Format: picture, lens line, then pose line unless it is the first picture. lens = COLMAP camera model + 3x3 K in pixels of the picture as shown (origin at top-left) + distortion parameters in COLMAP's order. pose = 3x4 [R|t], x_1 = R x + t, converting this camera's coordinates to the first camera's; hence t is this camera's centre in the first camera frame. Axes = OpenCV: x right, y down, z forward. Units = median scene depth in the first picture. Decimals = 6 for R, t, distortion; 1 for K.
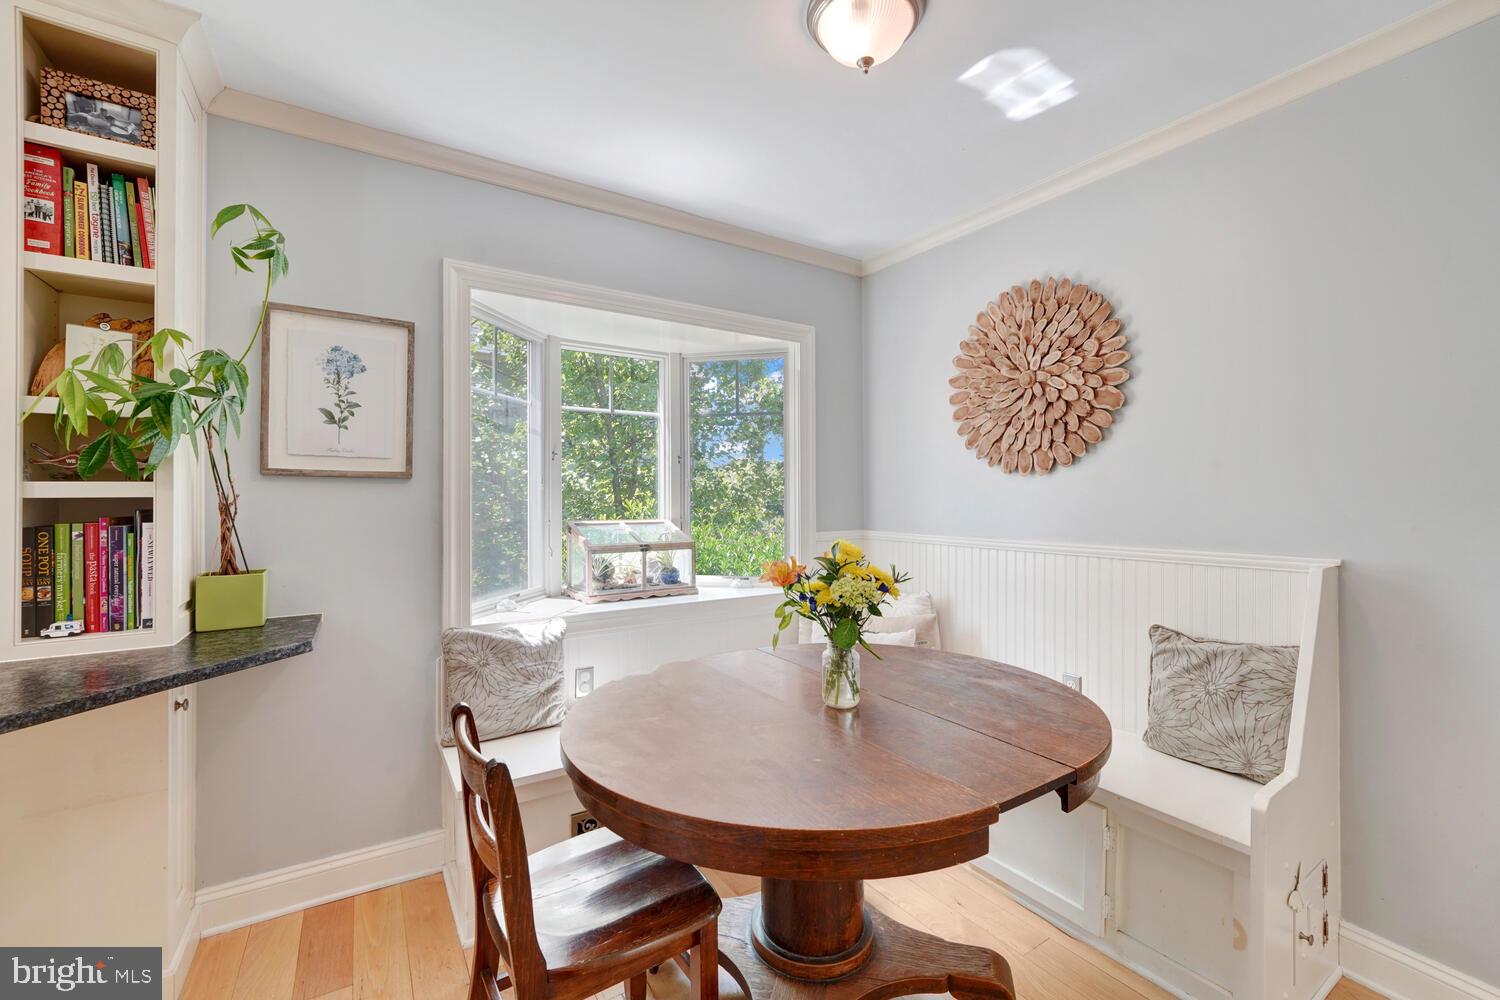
lens RADIAL K [[627.1, 0, 750.0], [0, 627.1, 500.0], [0, 0, 1]] dist [-0.008479, 0.000257]
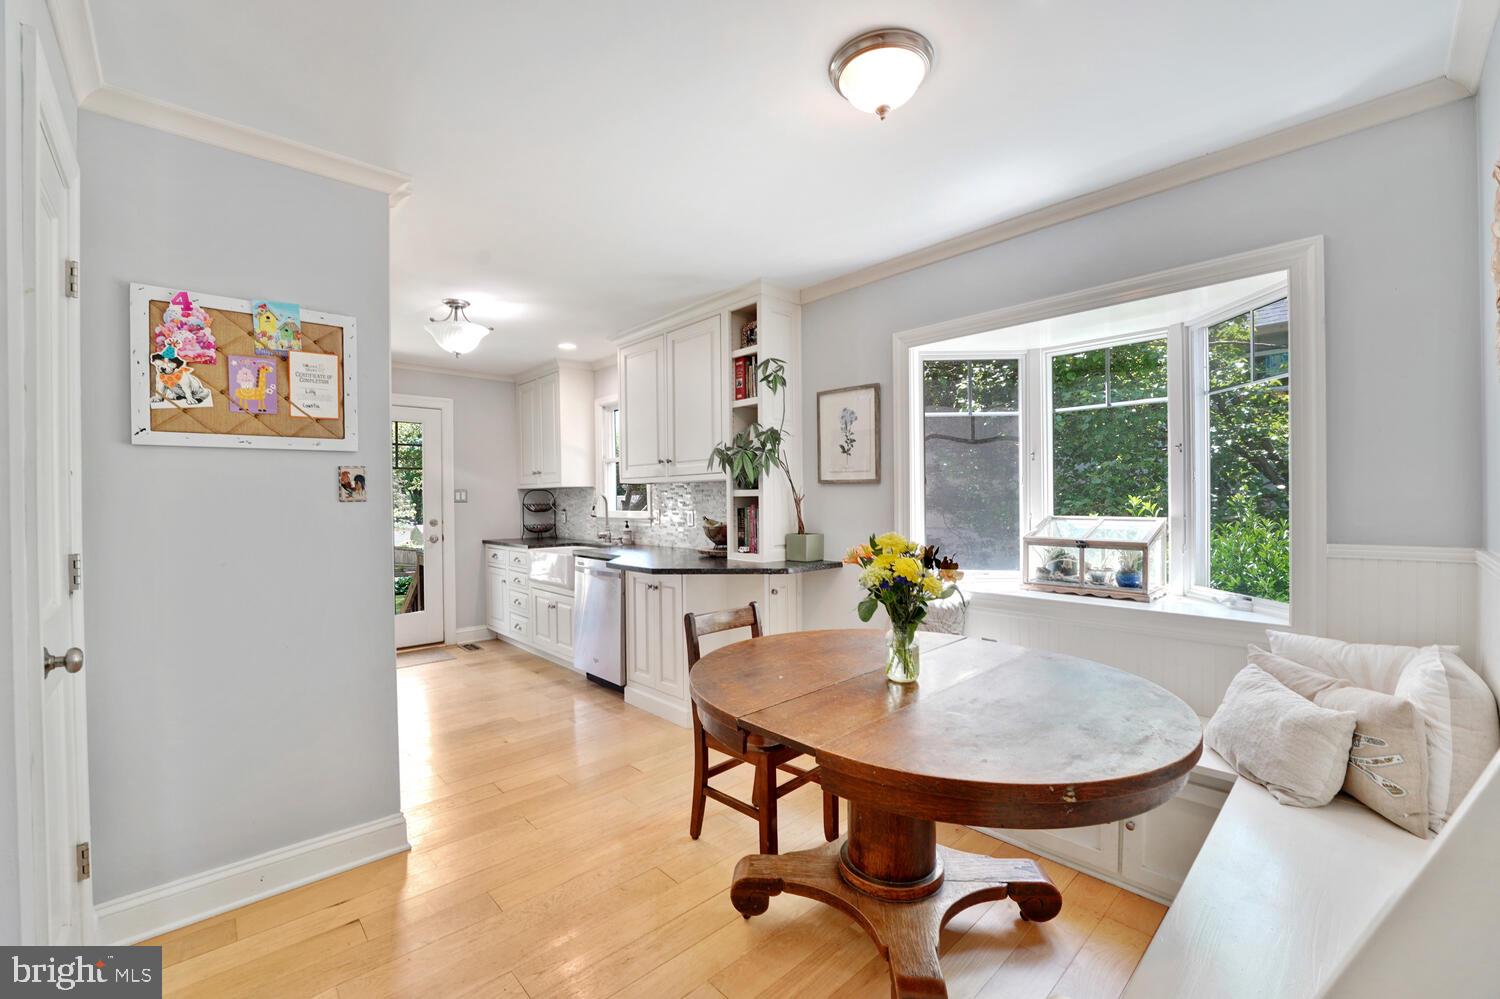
lens RADIAL K [[623.3, 0, 756.0], [0, 623.3, 494.1], [0, 0, 1]] dist [-0.012855, -0.000075]
pose [[0.173963, -0.005178, -0.984739, 0.829548], [0.007615, 0.999963, -0.003913, -0.002529], [0.984723, -0.006818, 0.173996, 0.379975]]
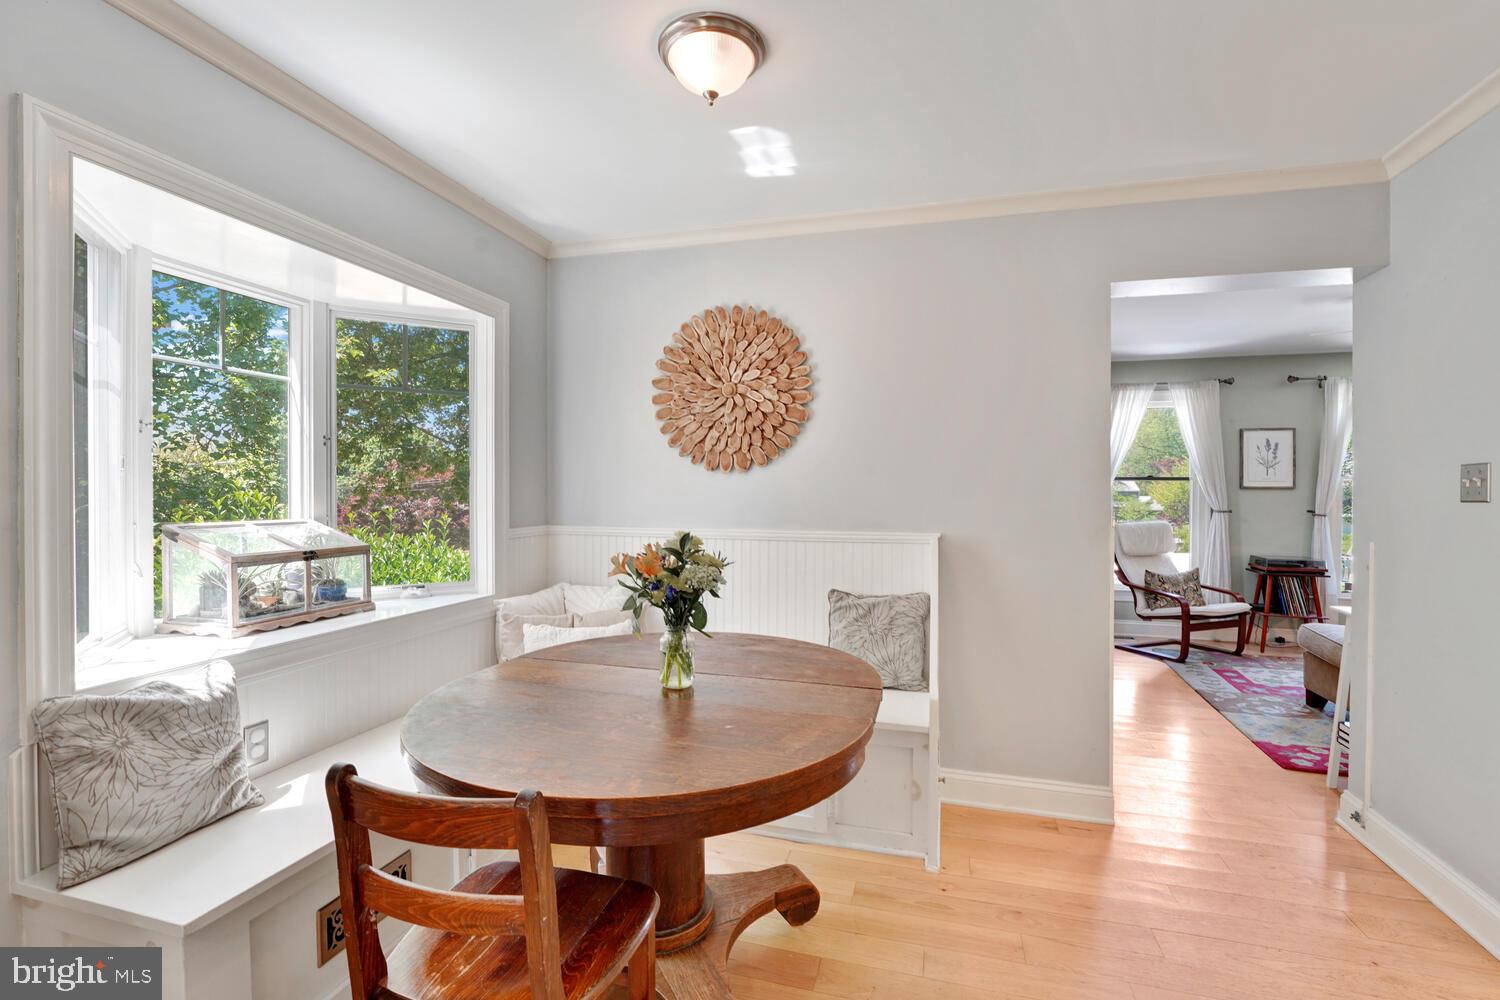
lens RADIAL K [[674.8, 0, 746.3], [0, 674.8, 494.8], [0, 0, 1]] dist [0.001254, -0.000256]
pose [[0.751713, 0.003293, 0.659483, -0.373930], [-0.003143, 0.999994, -0.001411, 0.002880], [-0.659483, -0.001012, 0.751719, 0.044394]]
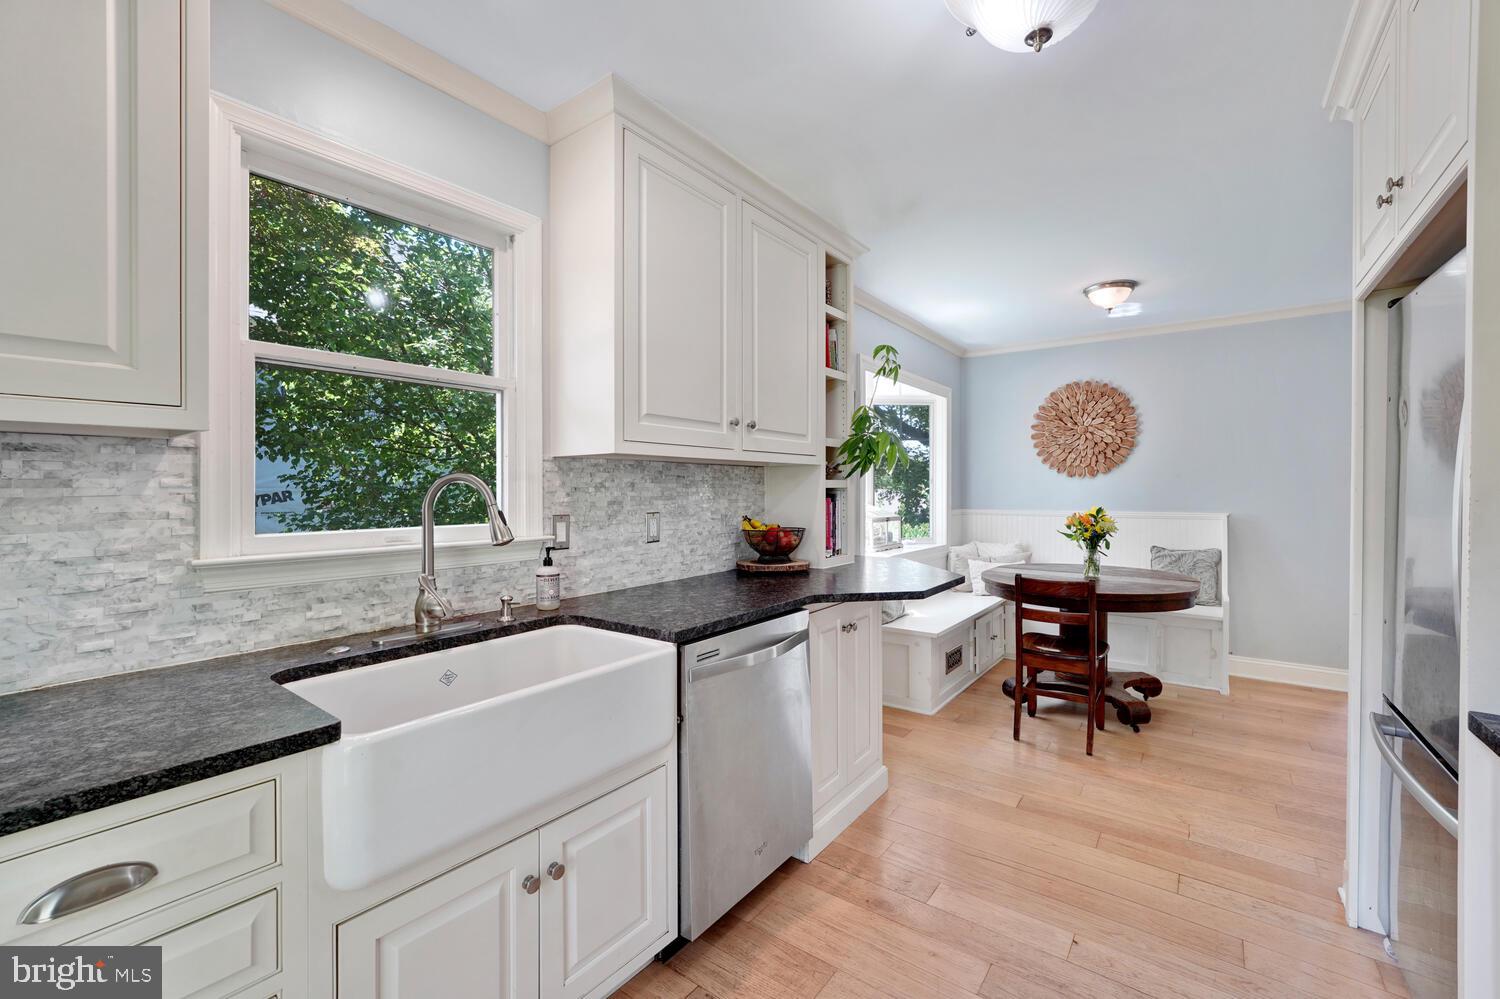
lens RADIAL K [[623.3, 0, 756.0], [0, 623.3, 494.1], [0, 0, 1]] dist [-0.012855, -0.000075]
pose [[0.934639, -0.003667, 0.355580, -1.298345], [0.003112, 0.999993, 0.002132, 0.003944], [-0.355585, -0.000886, 0.934643, -0.503100]]
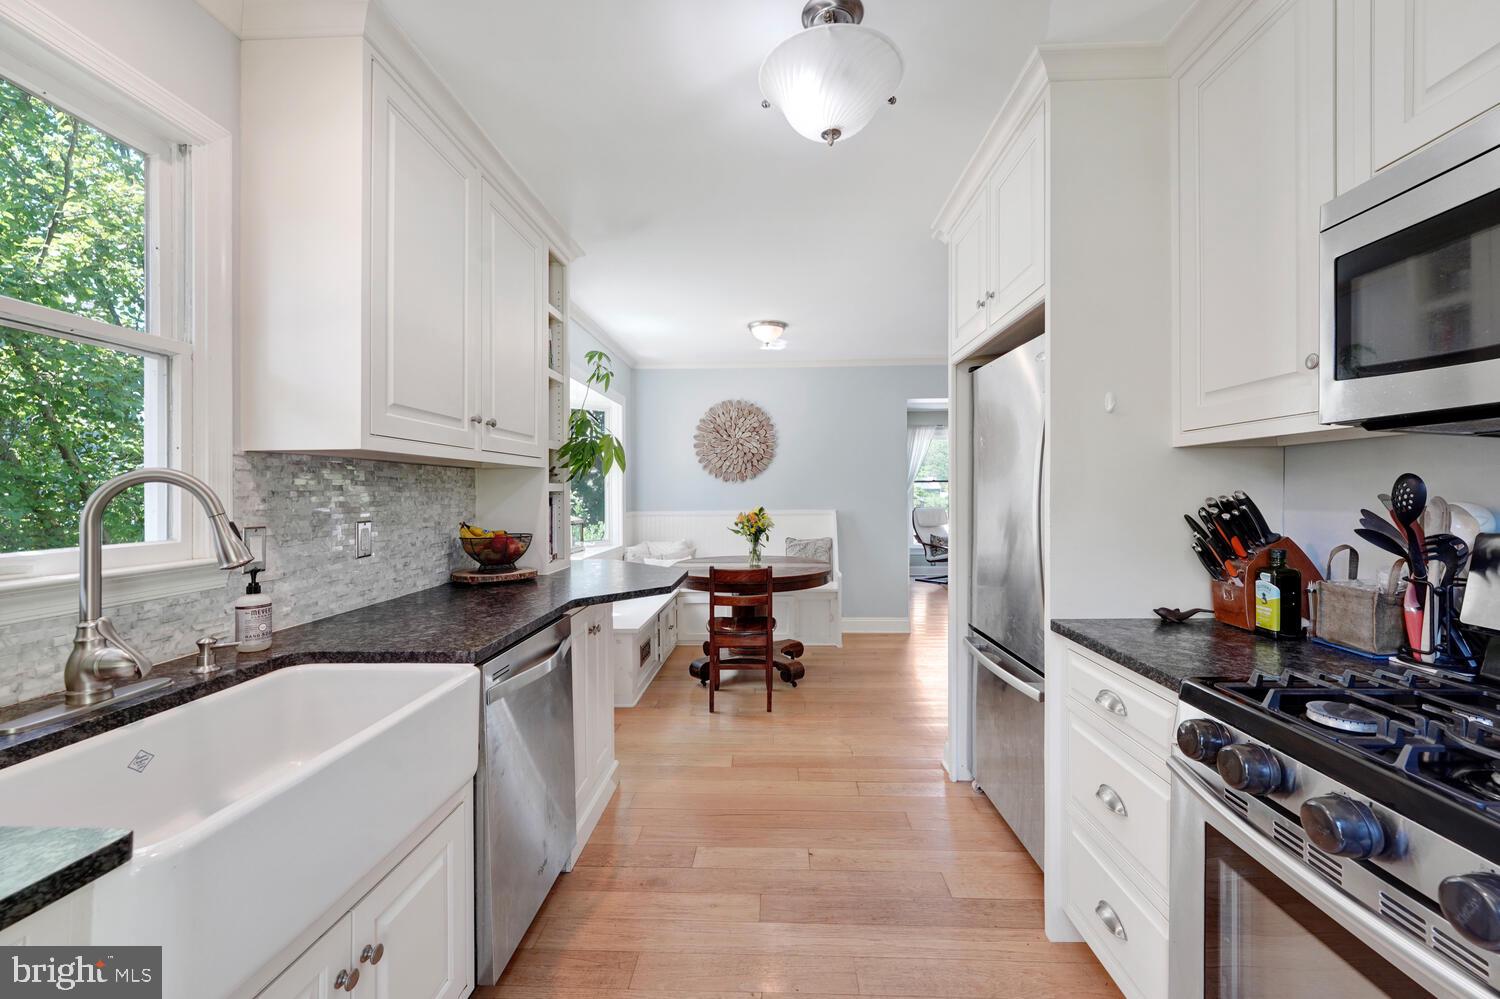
lens RADIAL K [[618.1, 0, 765.8], [0, 618.1, 499.8], [0, 0, 1]] dist [-0.007956, -0.000274]
pose [[0.564996, -0.013821, 0.824978, -1.472029], [0.011098, 0.999897, 0.009150, 0.004951], [-0.825019, 0.003986, 0.565091, -0.418449]]
